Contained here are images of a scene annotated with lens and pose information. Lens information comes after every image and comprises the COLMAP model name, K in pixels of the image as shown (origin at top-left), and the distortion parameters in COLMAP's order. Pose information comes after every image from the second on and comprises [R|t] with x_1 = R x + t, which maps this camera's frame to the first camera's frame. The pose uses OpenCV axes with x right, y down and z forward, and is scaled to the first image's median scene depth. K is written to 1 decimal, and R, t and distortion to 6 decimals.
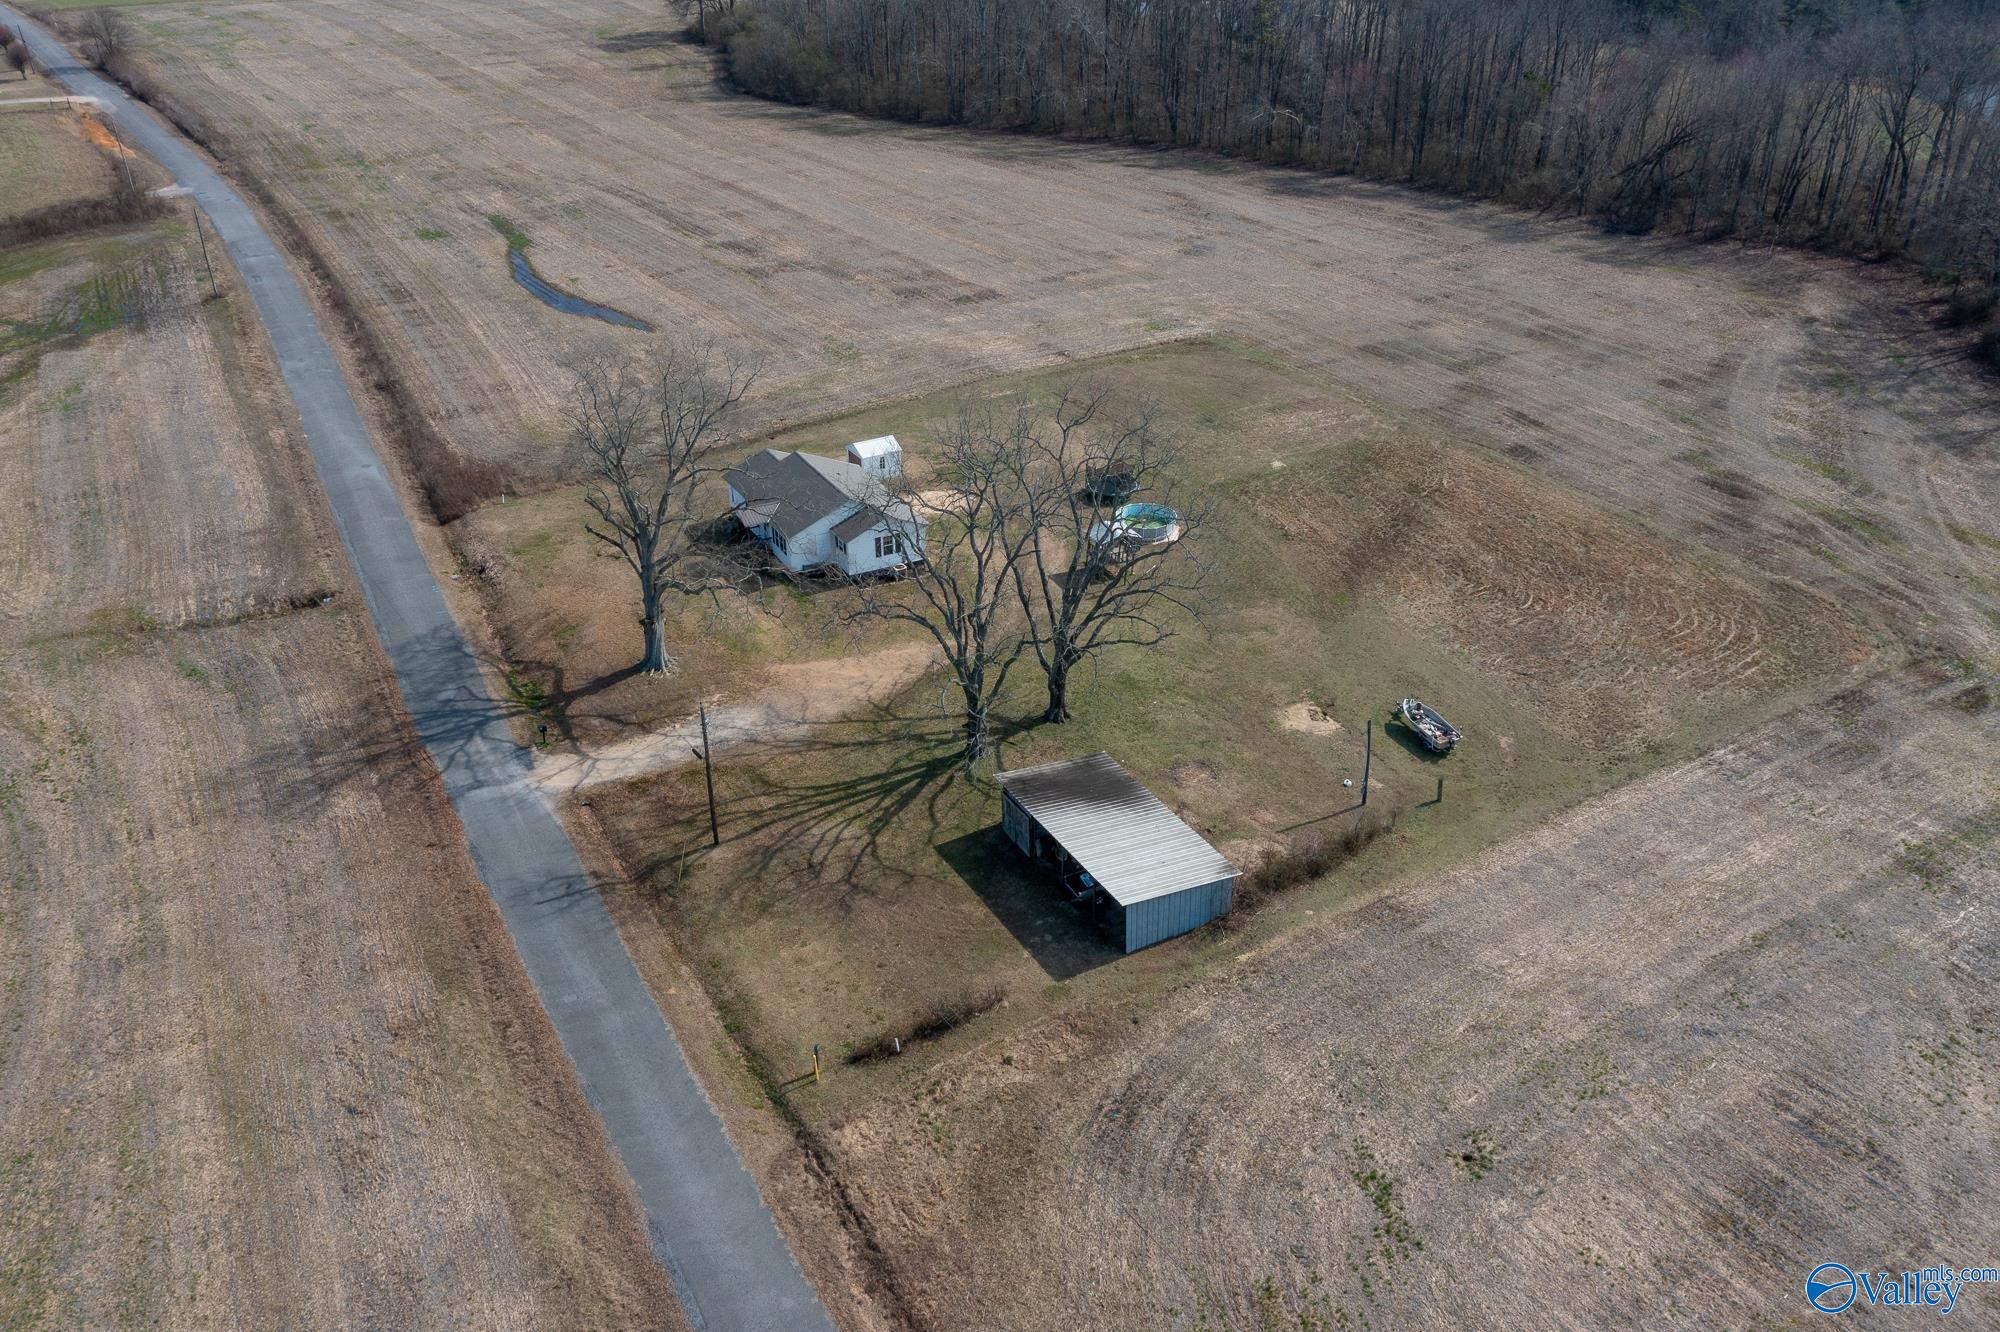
lens RADIAL K [[1586.8, 0, 1003.1], [0, 1586.8, 664.7], [0, 0, 1]] dist [0.001423, 0.007482]
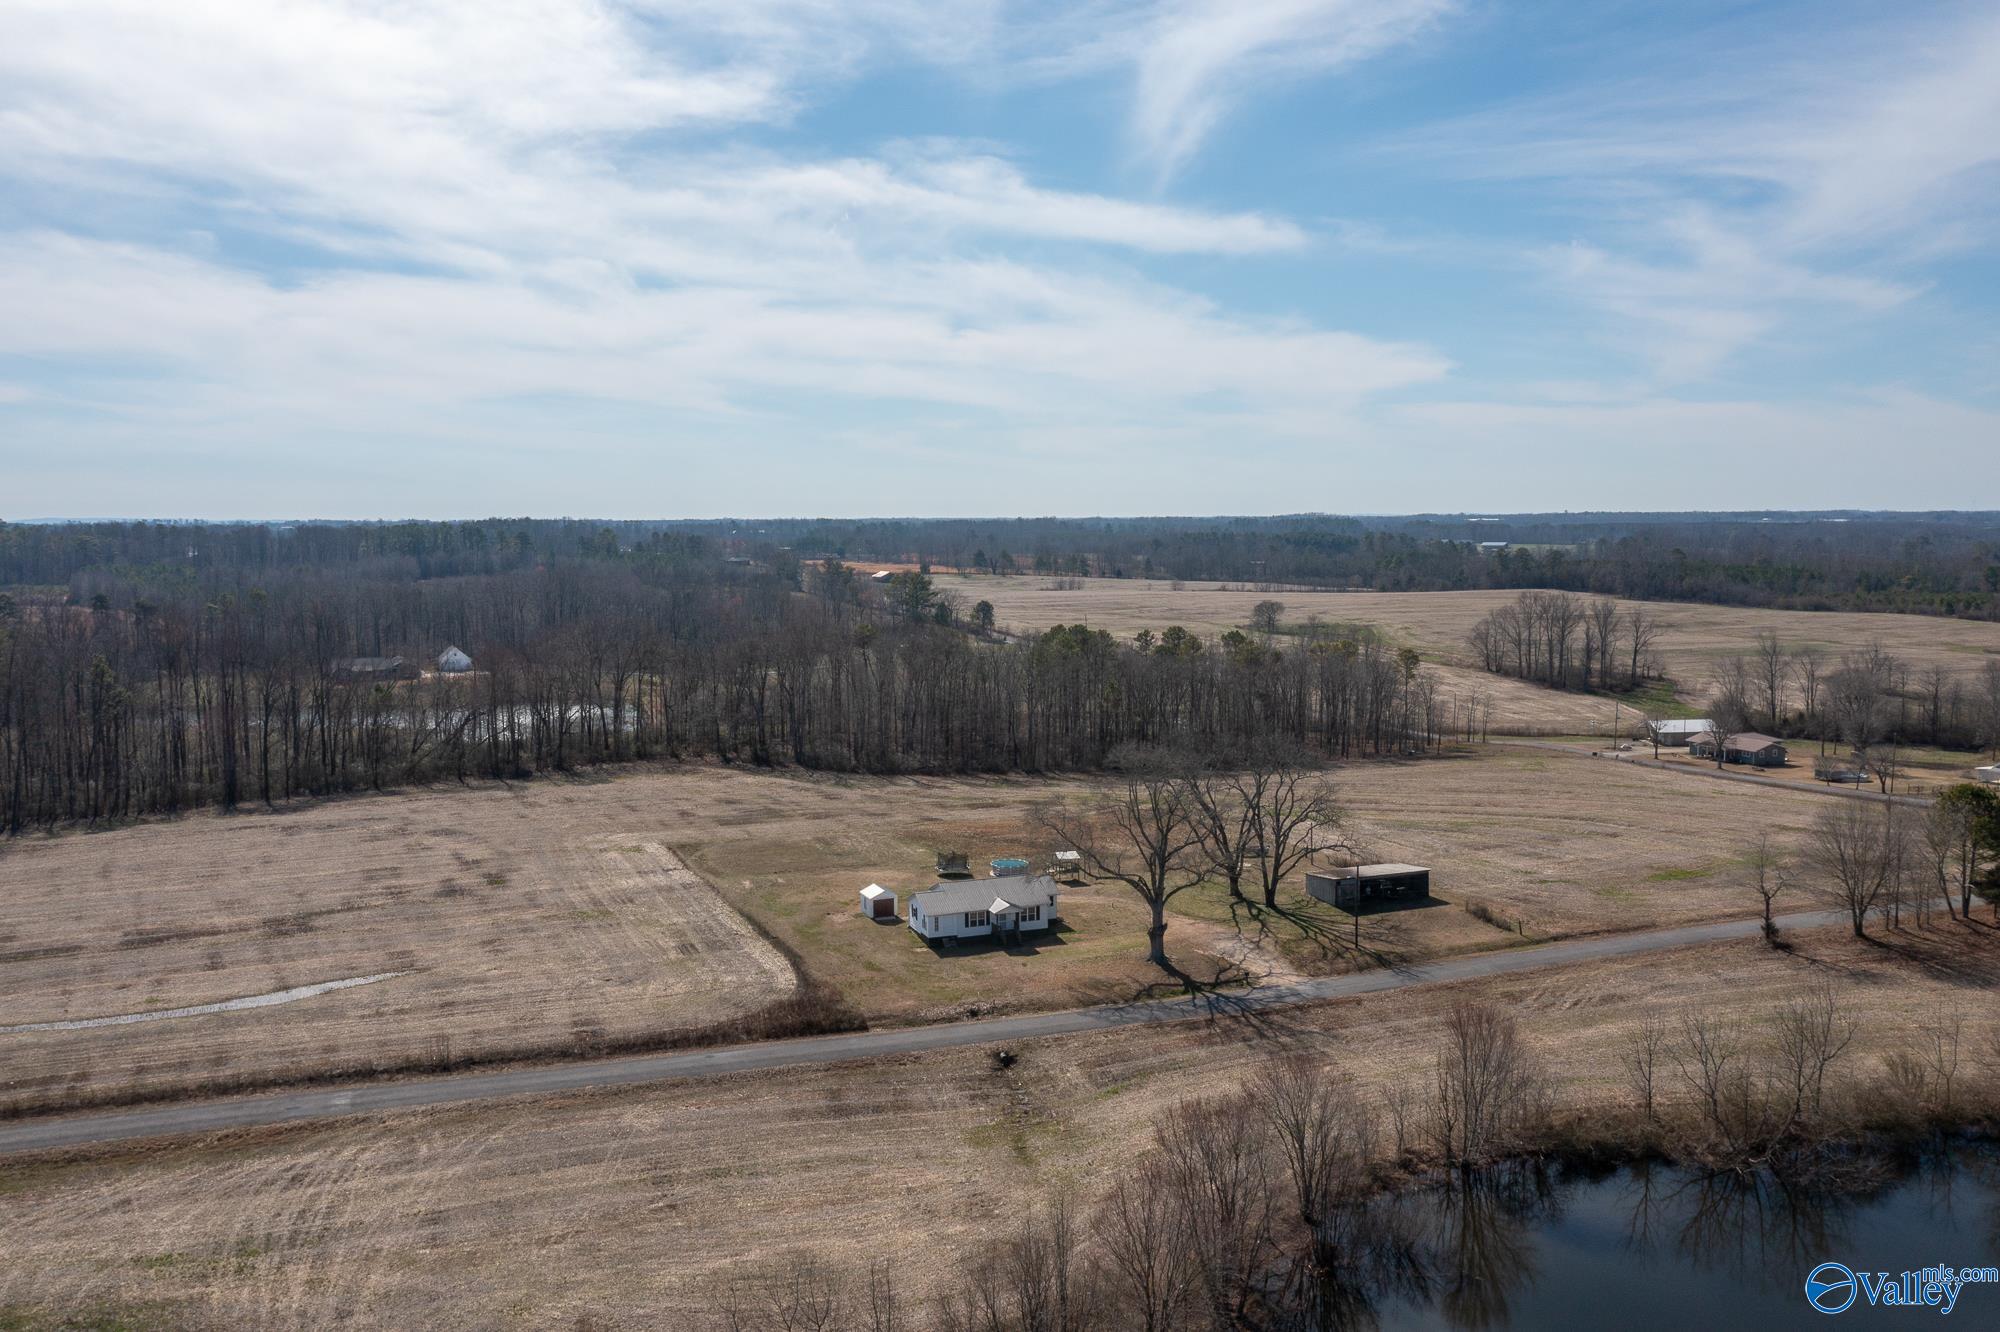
lens RADIAL K [[1597.1, 0, 1005.3], [0, 1597.1, 669.3], [0, 0, 1]] dist [0.008495, -0.005548]
pose [[0.130793, -0.091420, 0.987186, -1.836810], [0.486250, 0.873665, 0.016484, -0.362946], [-0.863976, 0.477863, 0.158722, 0.800232]]
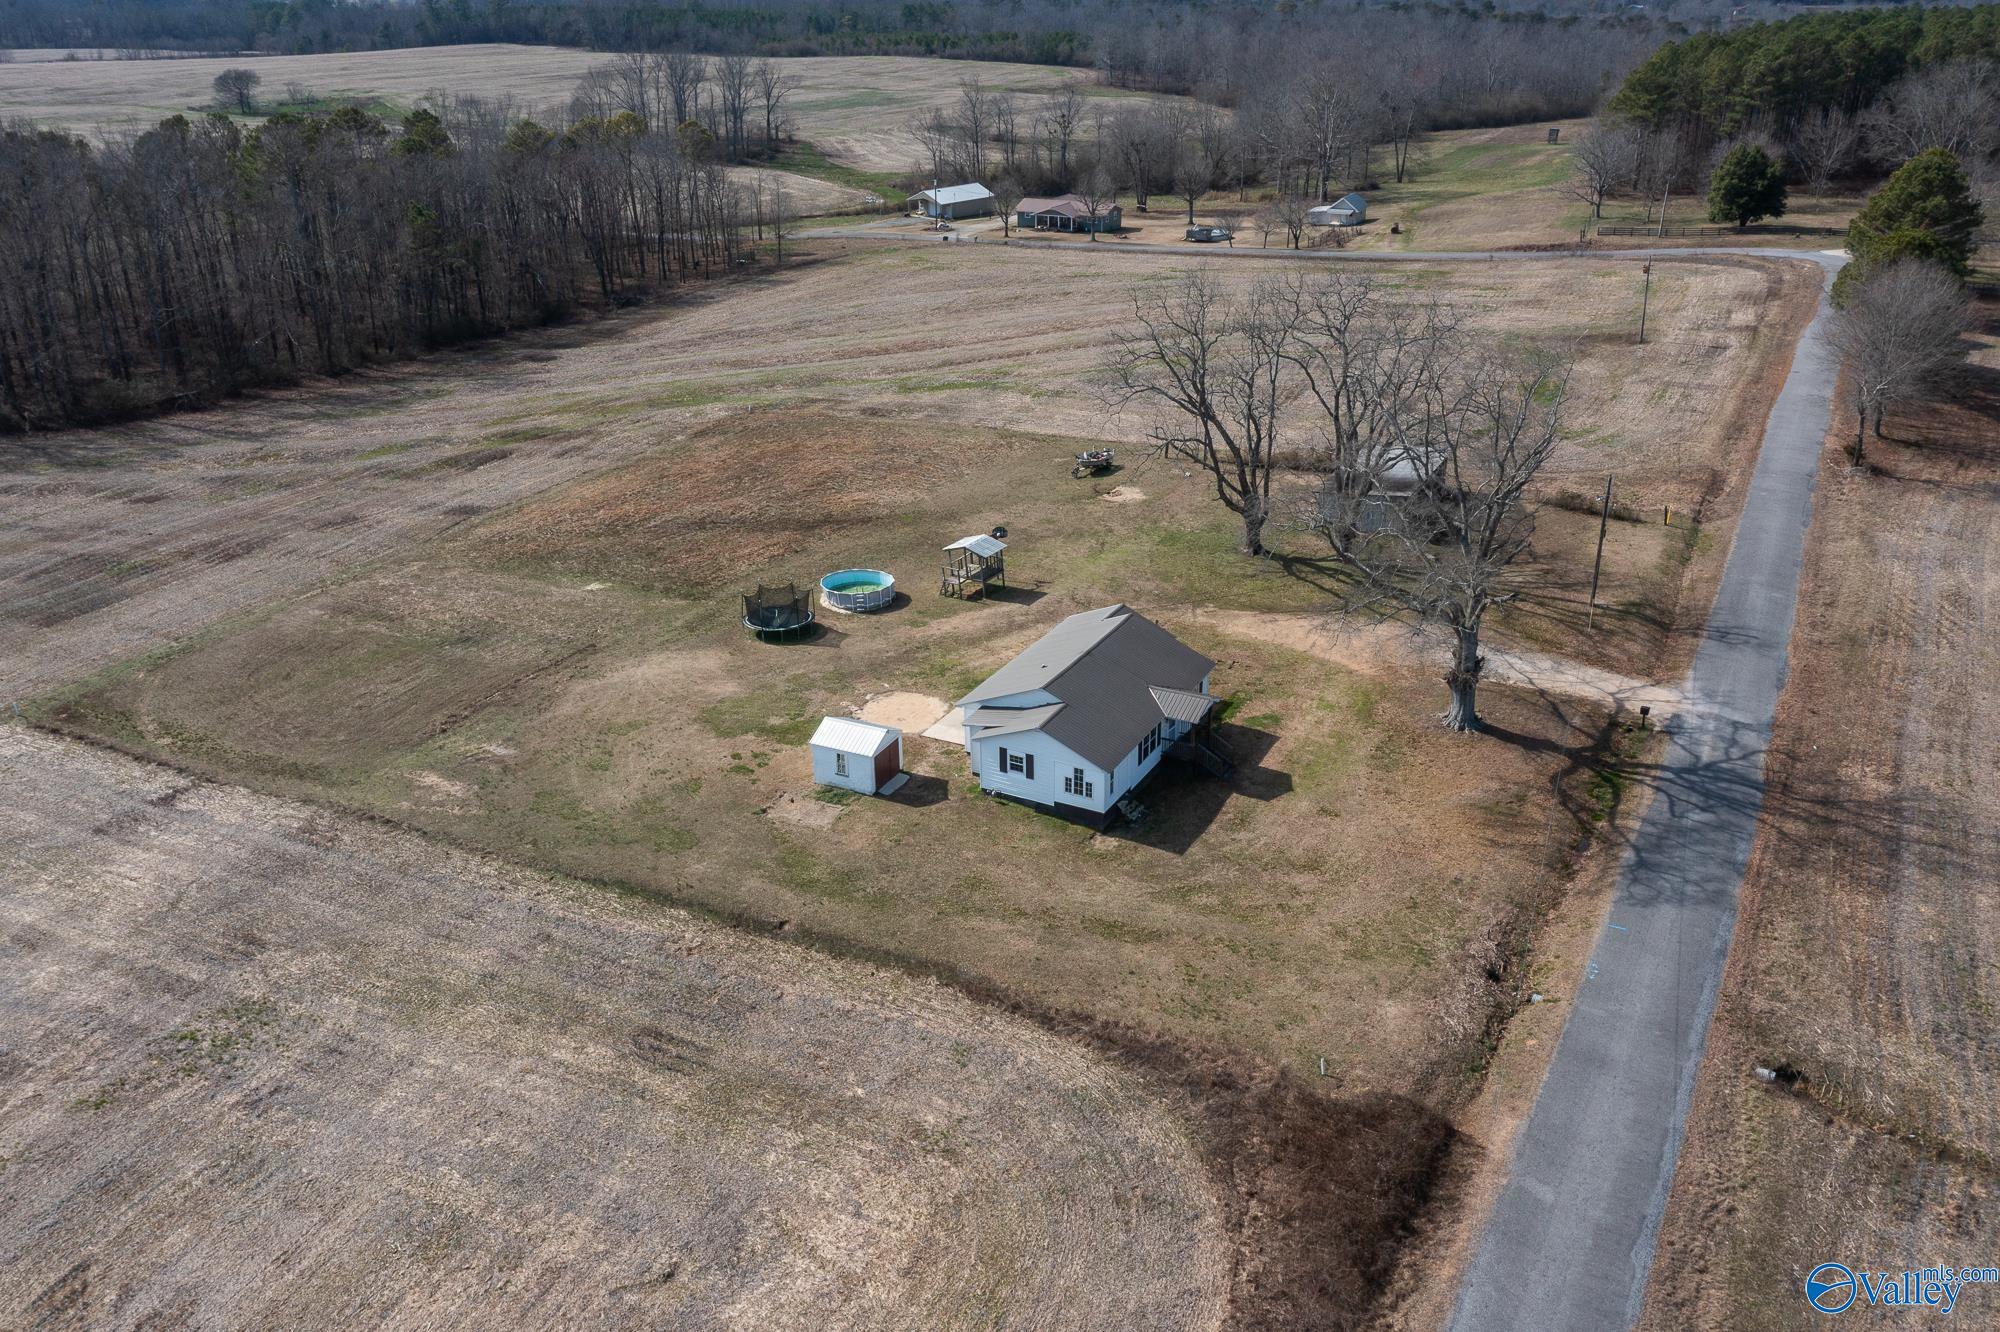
lens RADIAL K [[1597.1, 0, 1005.3], [0, 1597.1, 669.3], [0, 0, 1]] dist [0.008495, -0.005548]
pose [[-0.553084, -0.331416, 0.764370, -0.767900], [0.415712, 0.685312, 0.597939, -0.664813], [-0.721998, 0.648468, -0.241262, 1.449153]]
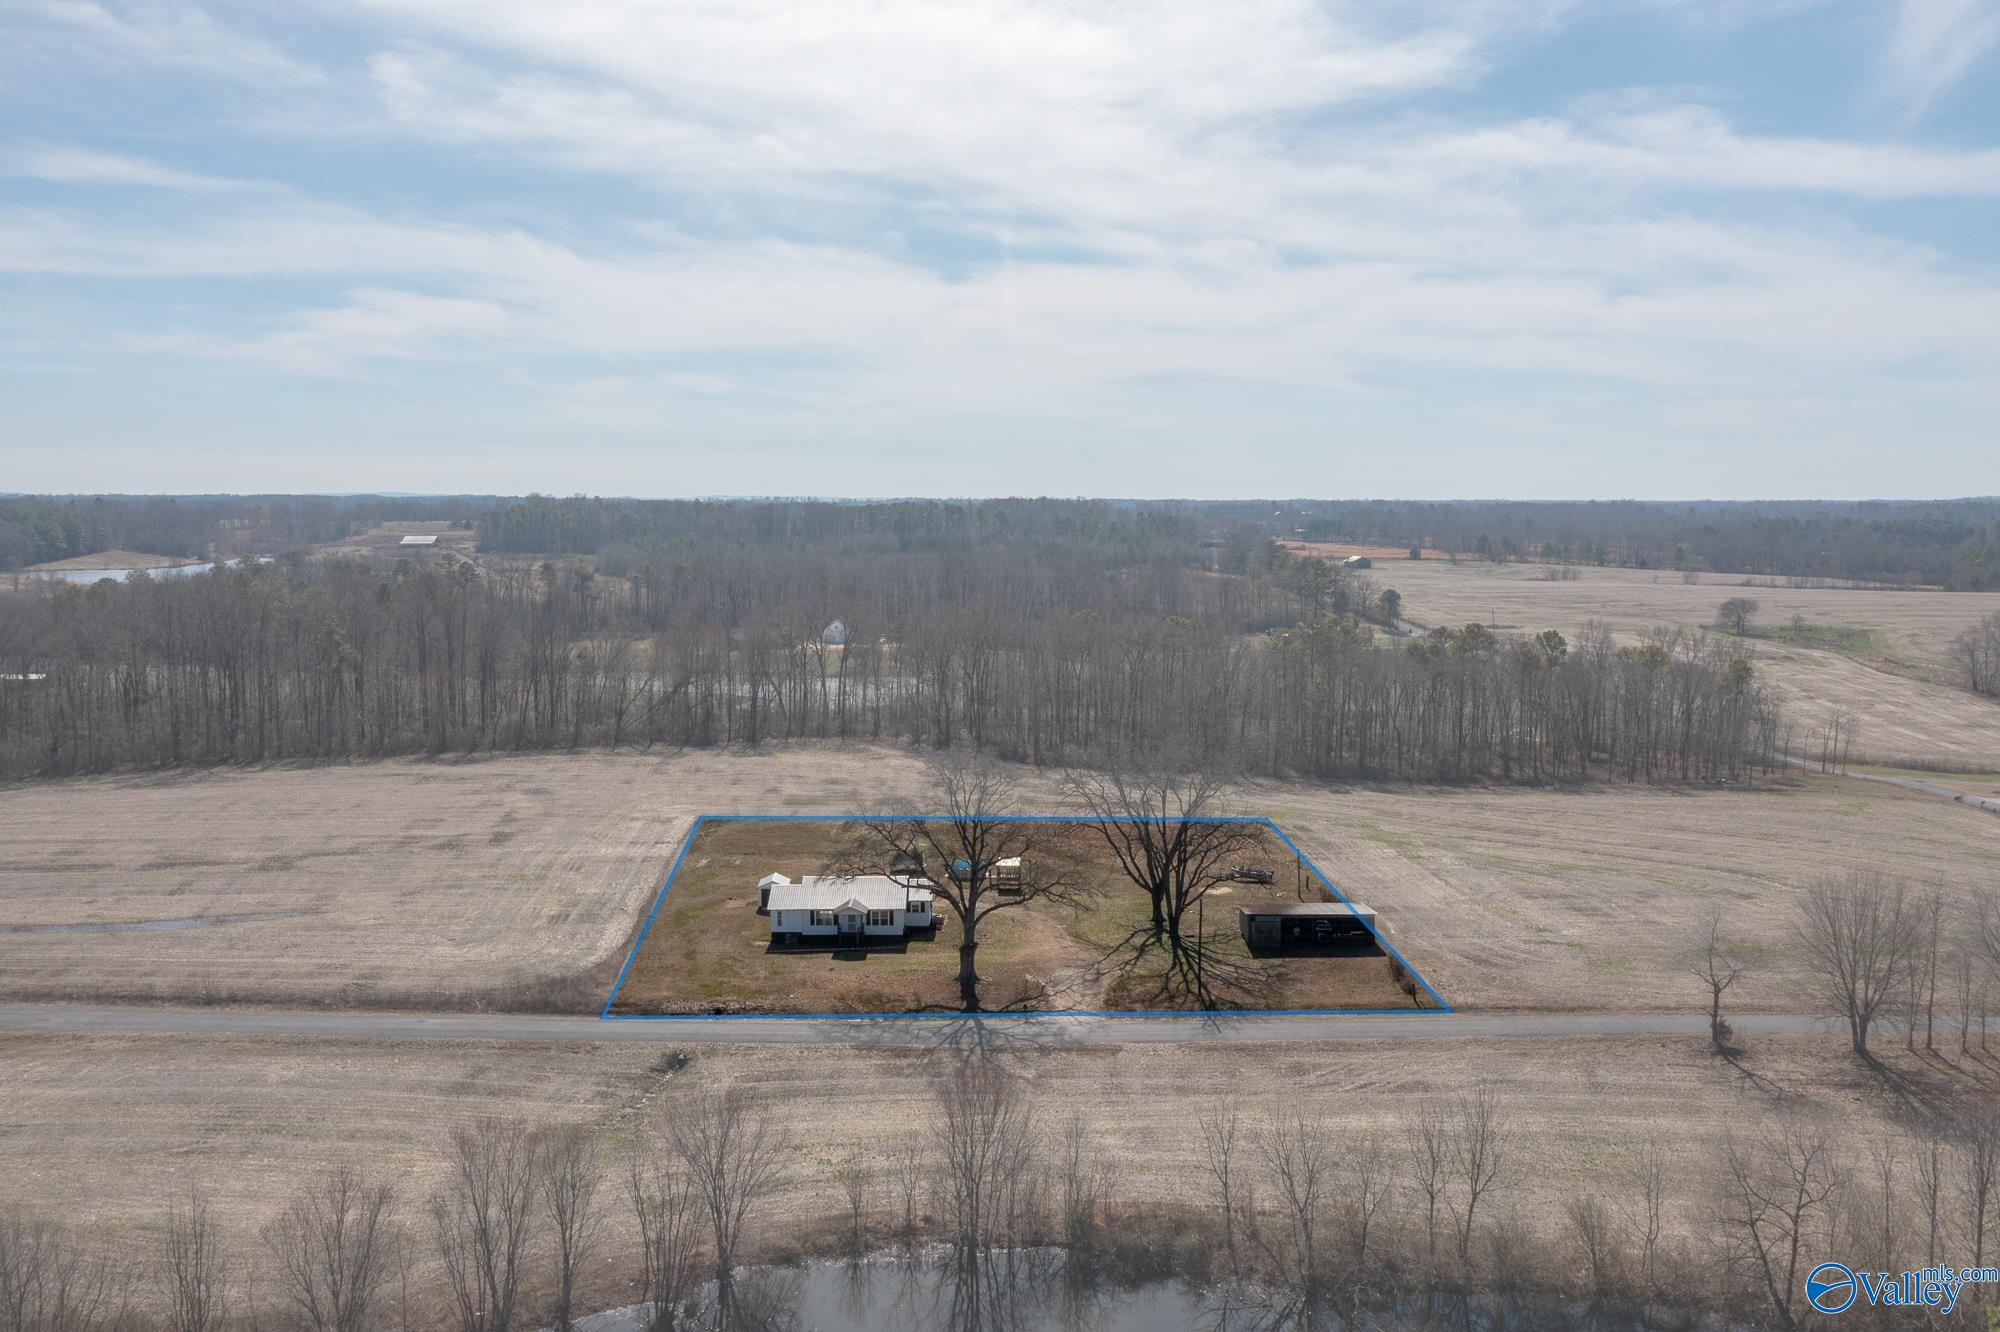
lens RADIAL K [[1608.1, 0, 1003.0], [0, 1608.1, 765.0], [0, 0, 1]] dist [0.004949, 0.006217]
pose [[0.476315, -0.139446, 0.868147, -1.510633], [0.424192, 0.901290, -0.087966, -0.036699], [-0.770185, 0.410161, 0.488449, 0.213906]]
